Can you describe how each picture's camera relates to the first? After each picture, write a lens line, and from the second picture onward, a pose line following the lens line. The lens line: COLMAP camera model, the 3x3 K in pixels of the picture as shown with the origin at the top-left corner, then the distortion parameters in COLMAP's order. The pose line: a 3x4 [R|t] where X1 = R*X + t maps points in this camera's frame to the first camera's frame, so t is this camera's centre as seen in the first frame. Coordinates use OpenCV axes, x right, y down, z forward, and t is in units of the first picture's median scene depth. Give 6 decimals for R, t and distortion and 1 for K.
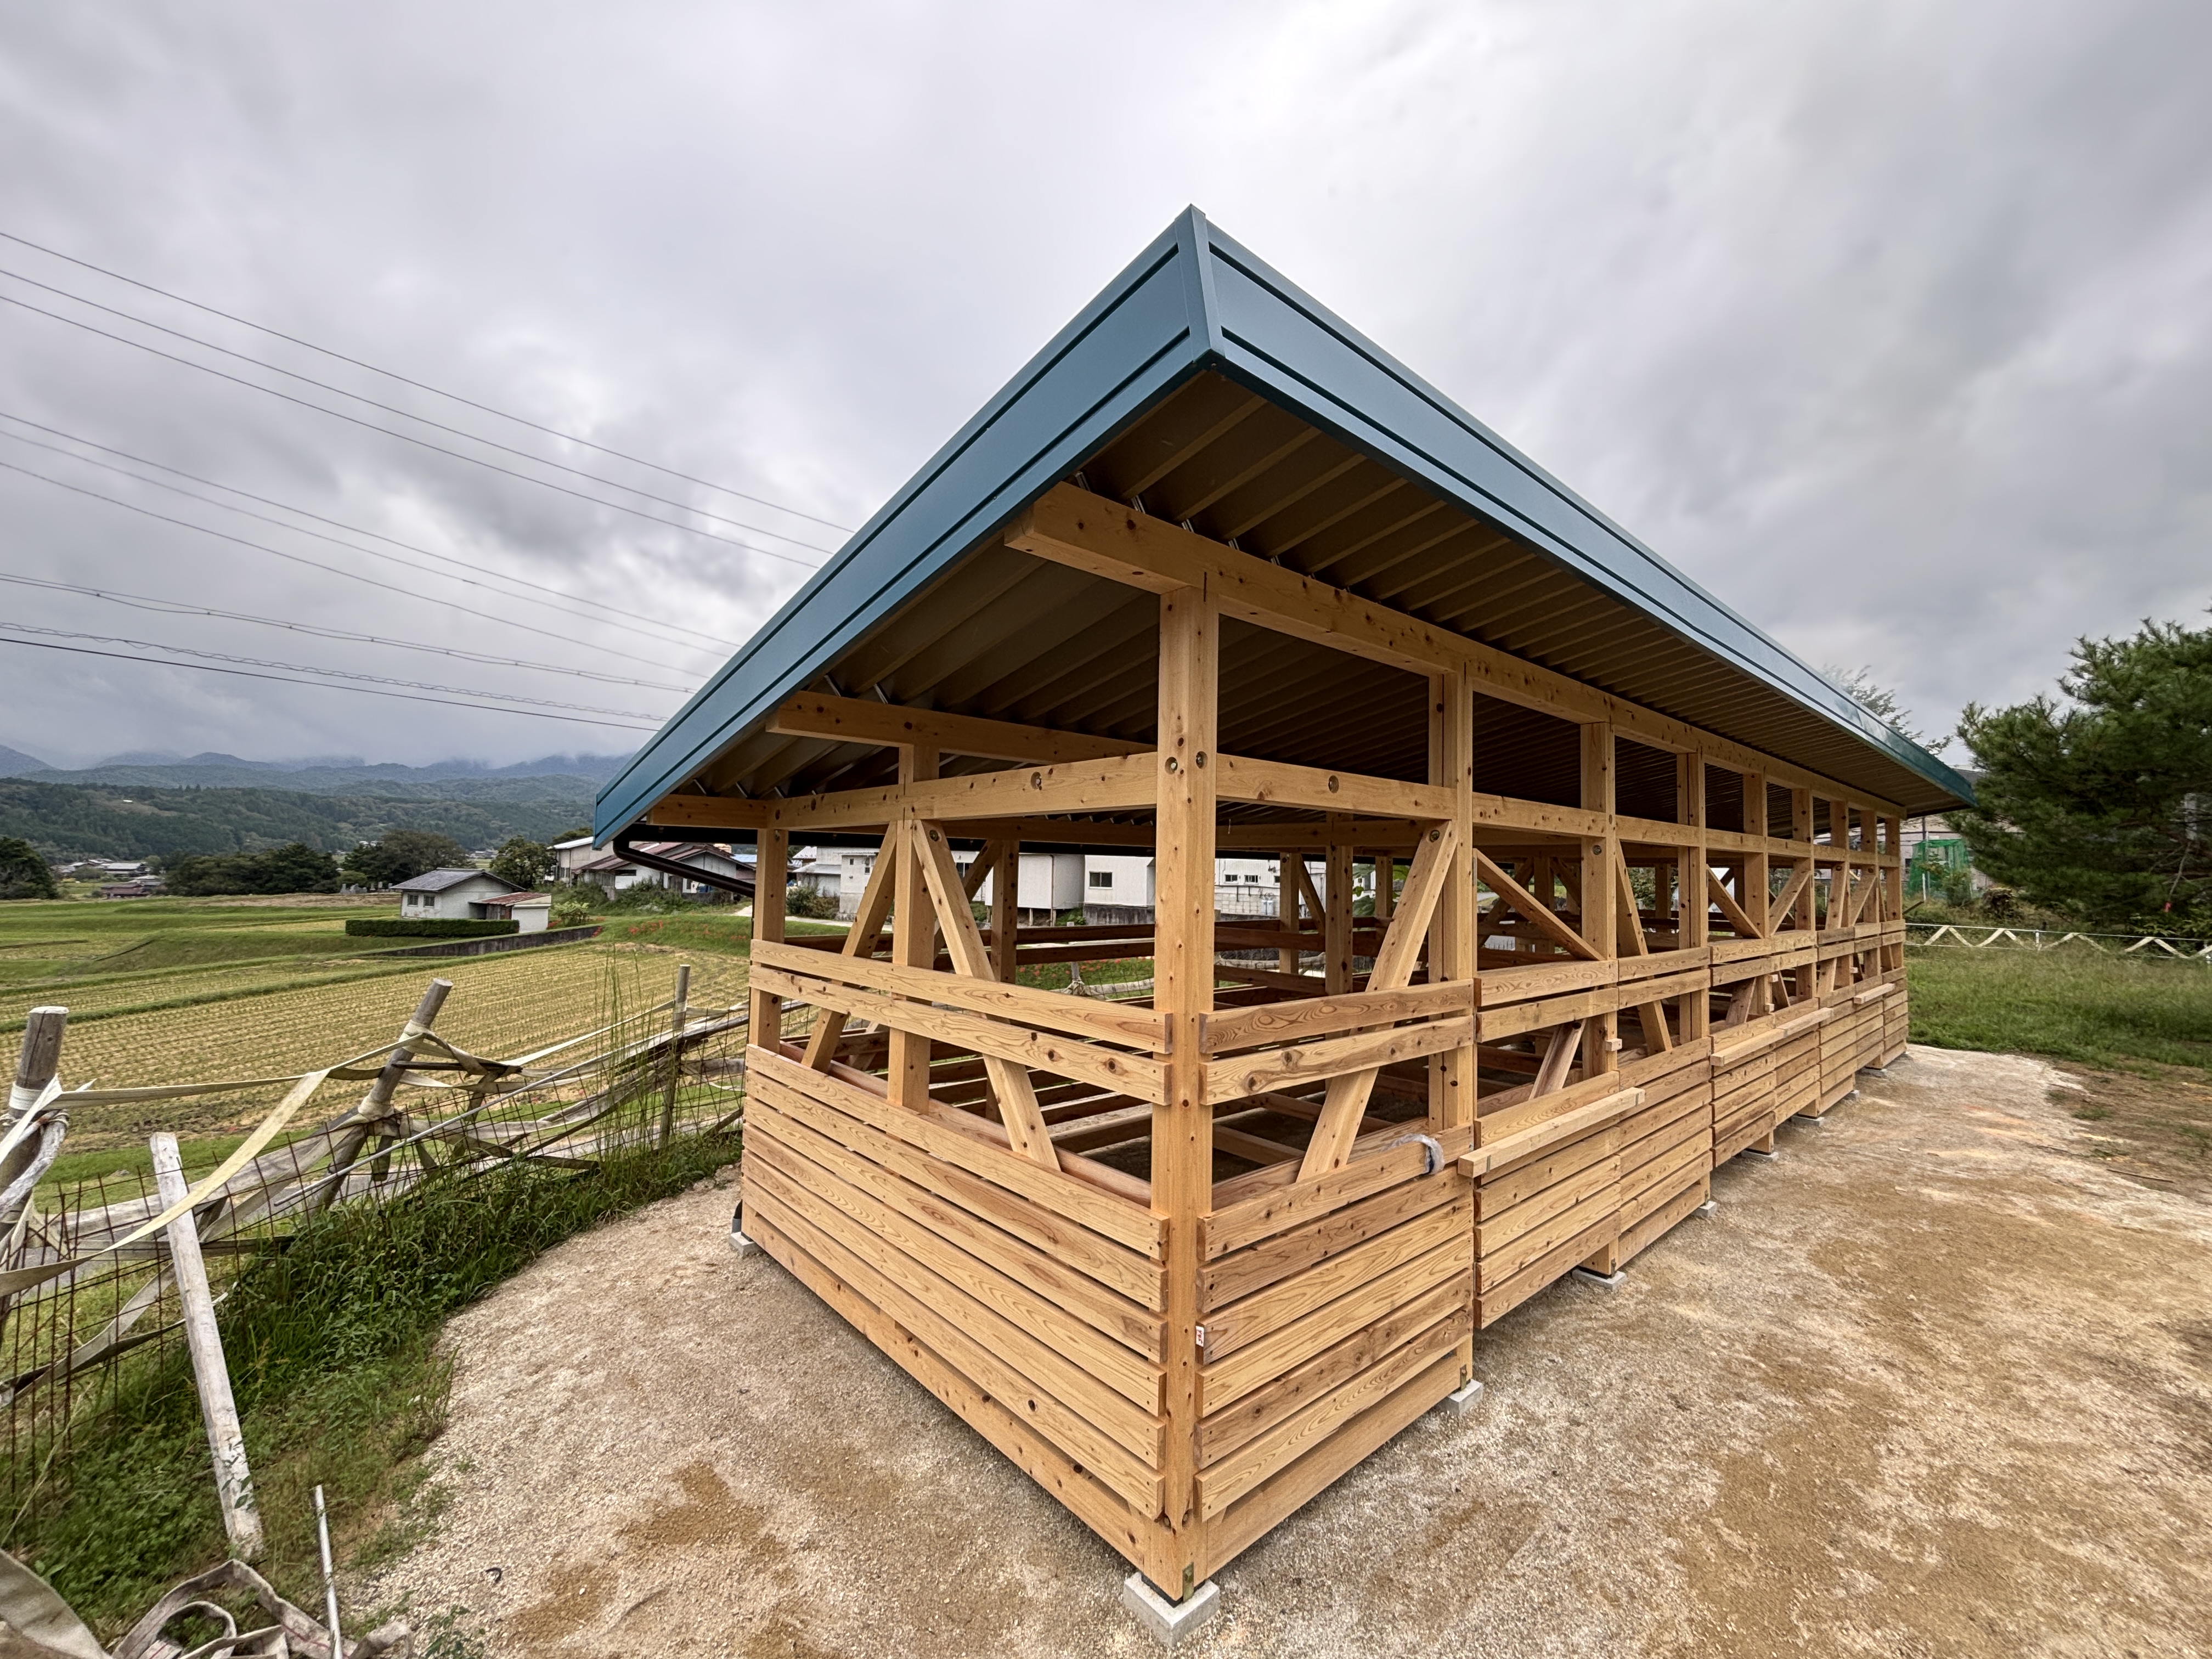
lens RADIAL K [[838.5, 0, 1106.0], [0, 838.5, 829.5], [0, 0, 1]] dist [-0.000077, 0.000116]
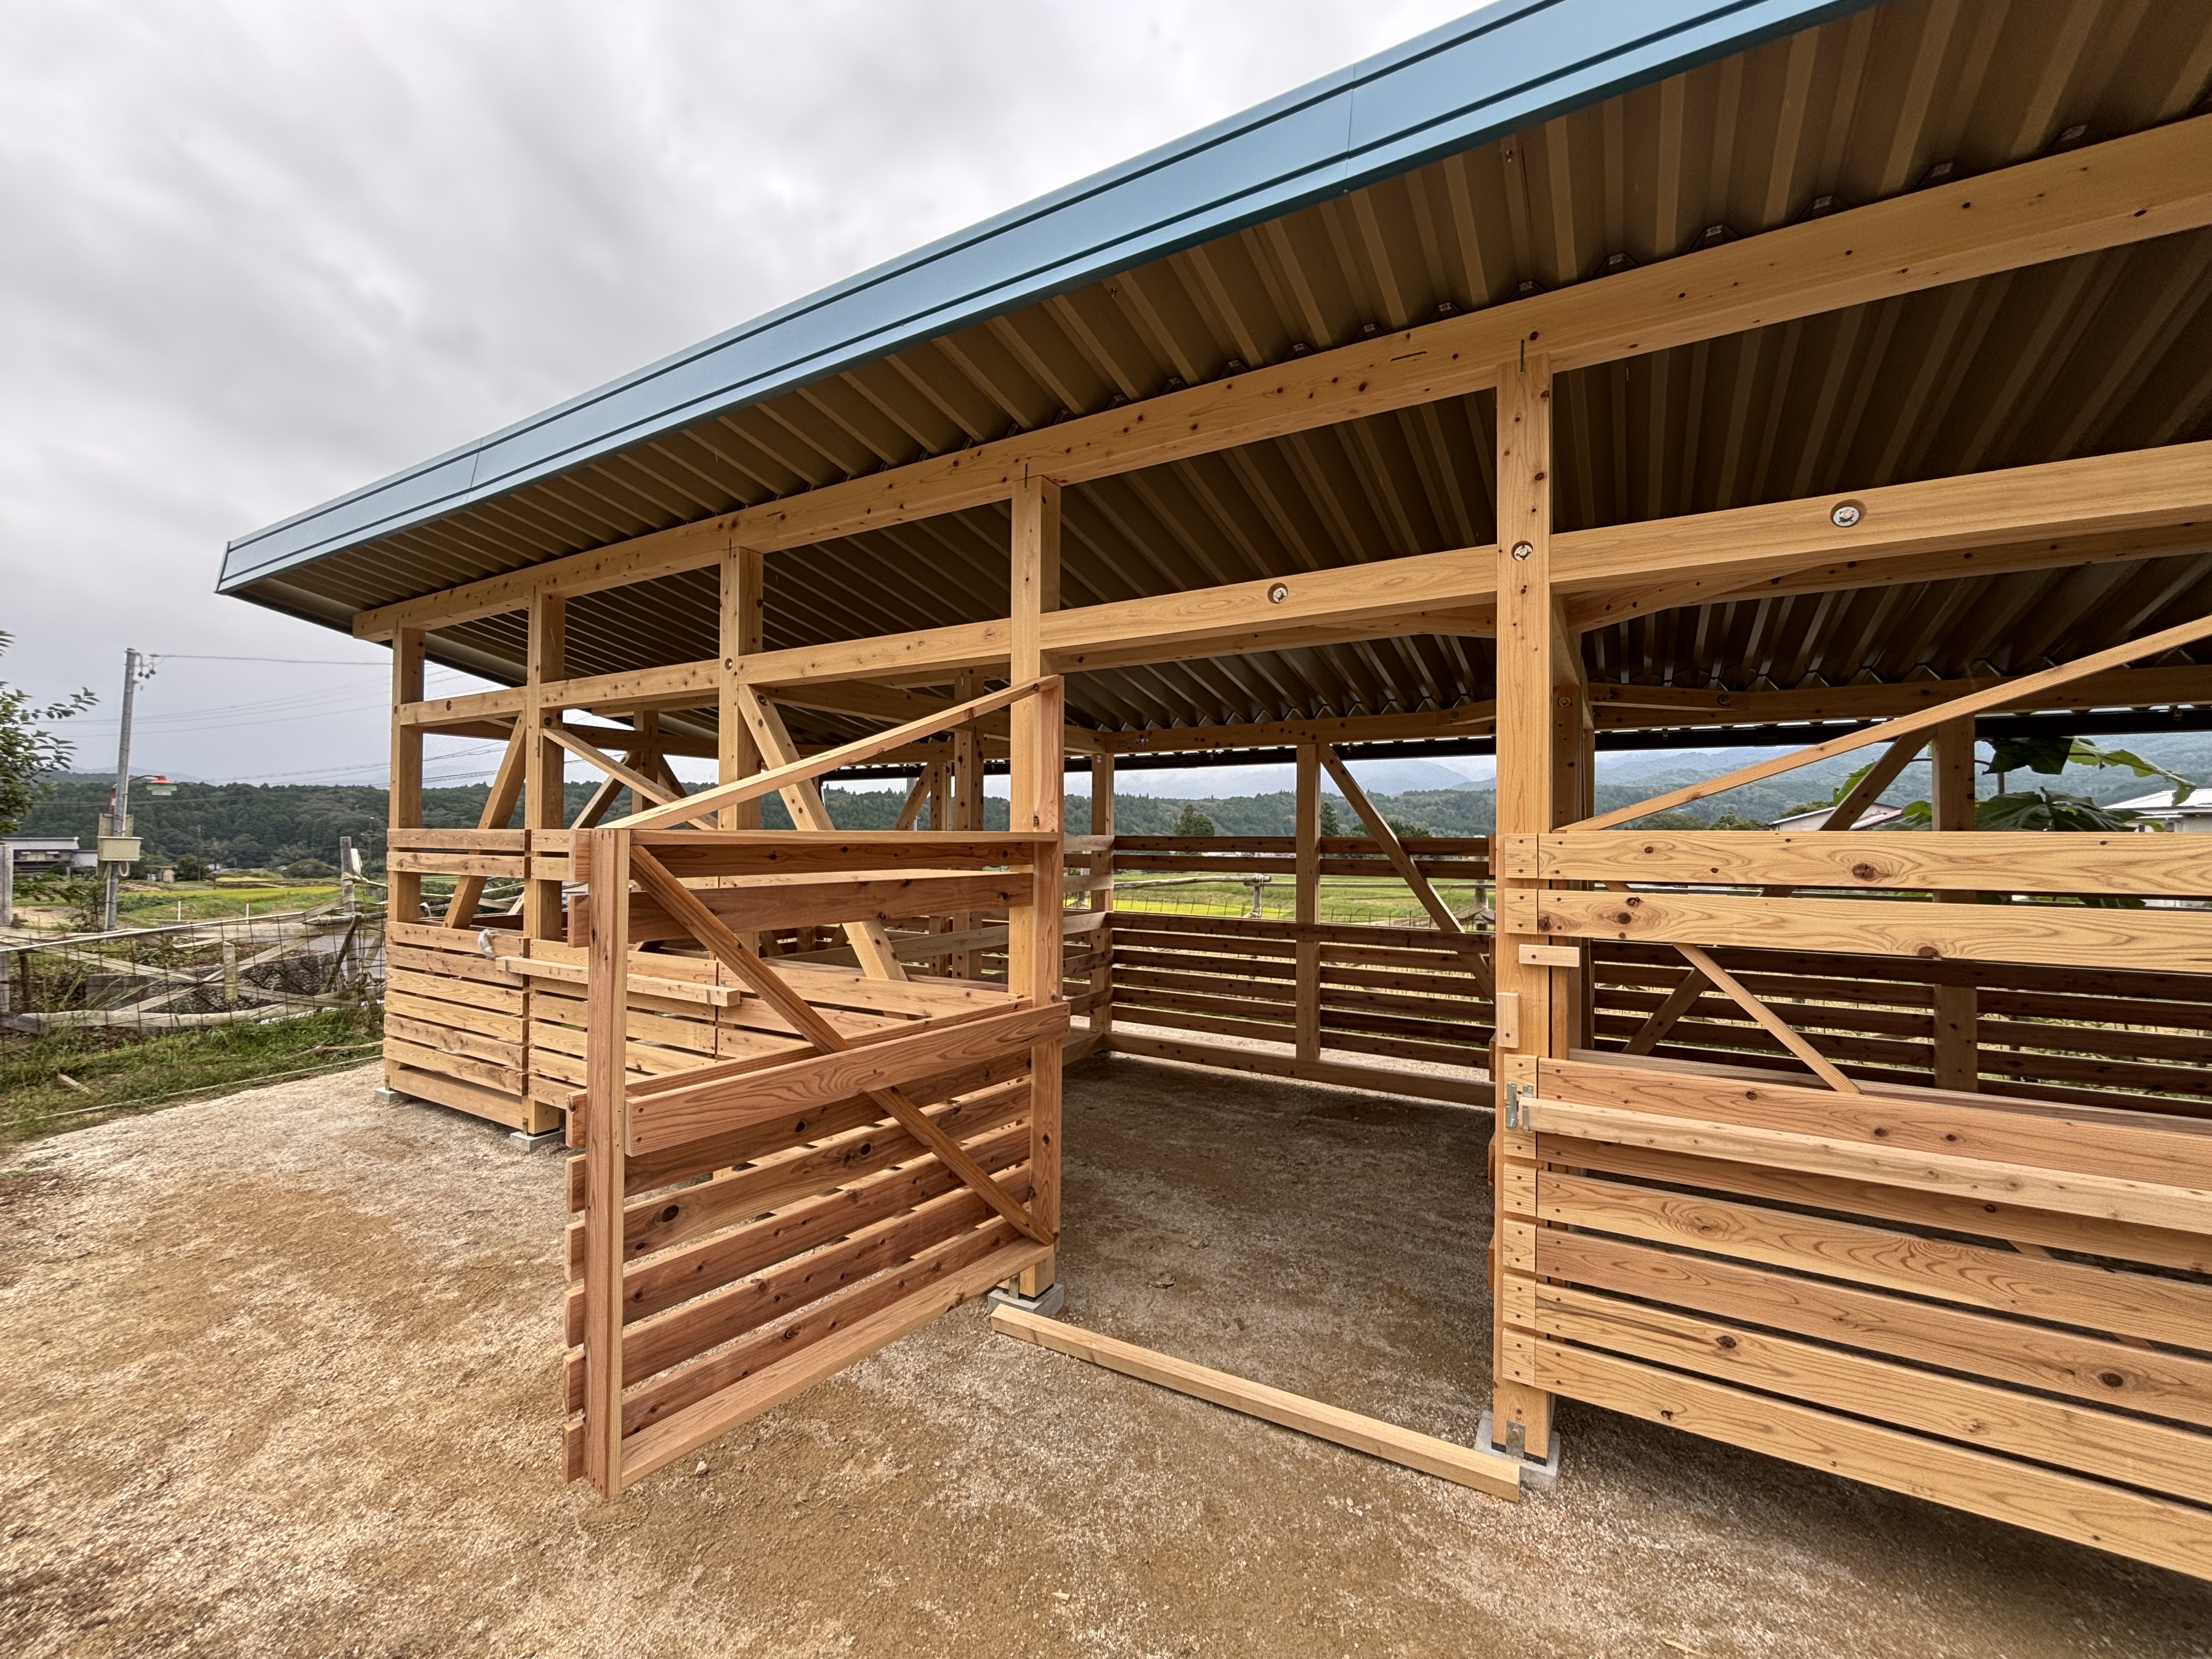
lens RADIAL K [[897.3, 0, 1106.0], [0, 897.3, 829.5], [0, 0, 1]] dist [0.000495, 0.000707]
pose [[0.341229, -0.022461, -0.939712, 1.983371], [0.042905, 0.999045, -0.008299, 0.247559], [0.939001, -0.037486, 0.341867, 1.352484]]
